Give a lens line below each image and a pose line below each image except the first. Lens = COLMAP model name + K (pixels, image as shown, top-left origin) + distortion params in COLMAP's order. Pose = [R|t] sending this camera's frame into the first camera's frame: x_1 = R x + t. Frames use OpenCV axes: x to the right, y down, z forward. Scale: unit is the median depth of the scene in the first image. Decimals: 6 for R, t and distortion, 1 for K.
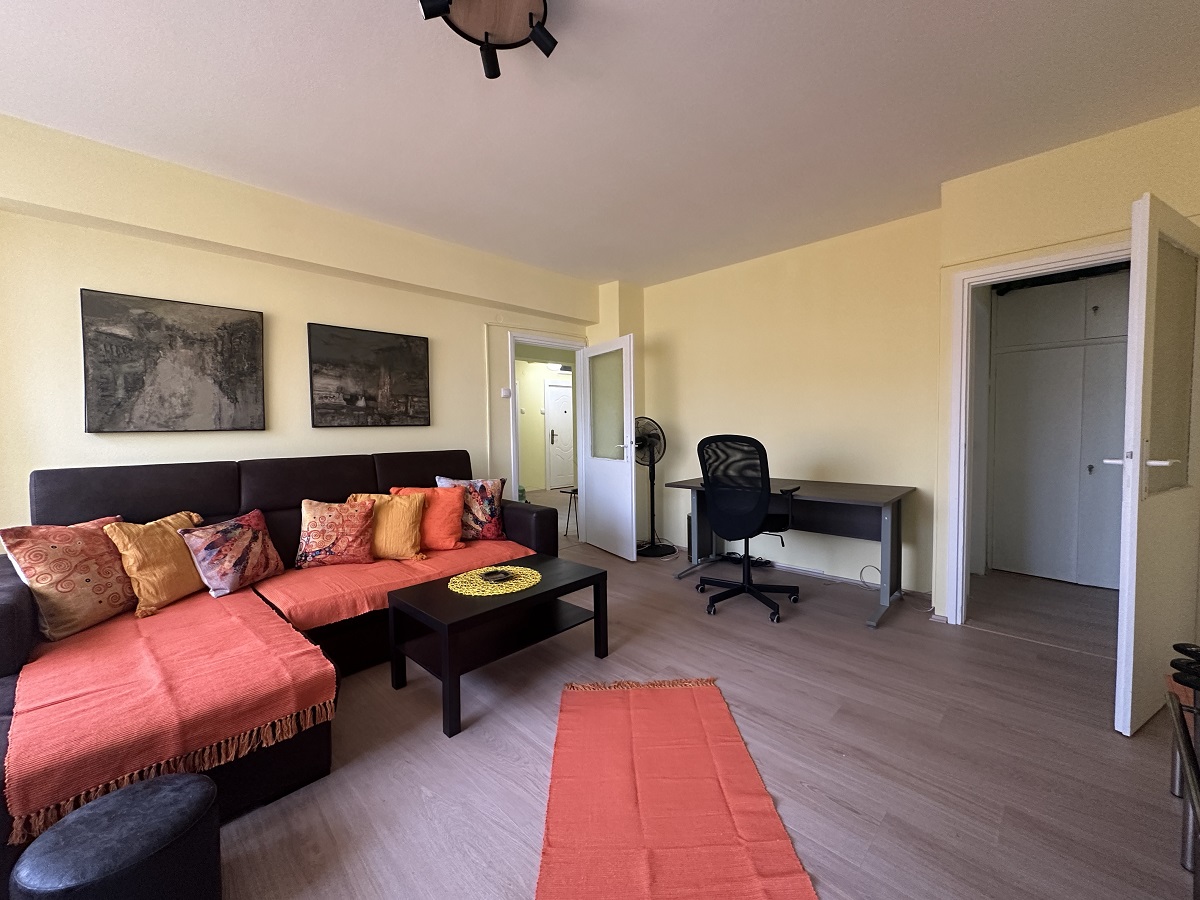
lens RADIAL K [[477.8, 0, 600.0], [0, 477.8, 450.0], [0, 0, 1]] dist [0.000013, -0.000107]
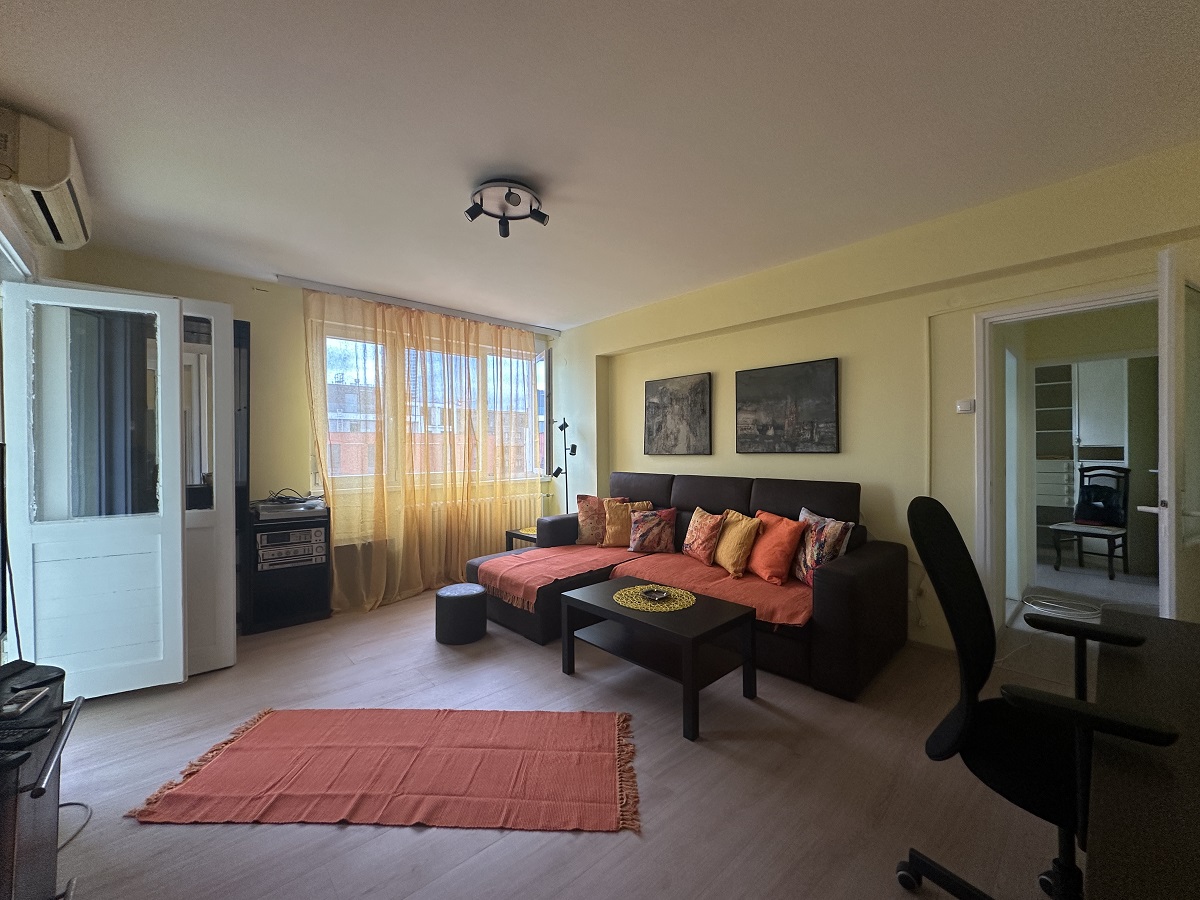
lens RADIAL K [[477.8, 0, 600.0], [0, 477.8, 450.0], [0, 0, 1]] dist [0.000013, -0.000107]
pose [[-0.046679, 0.018541, -0.998738, 0.731056], [-0.041388, 0.998933, 0.020479, -0.072022], [0.998052, 0.042292, -0.045862, 0.747618]]
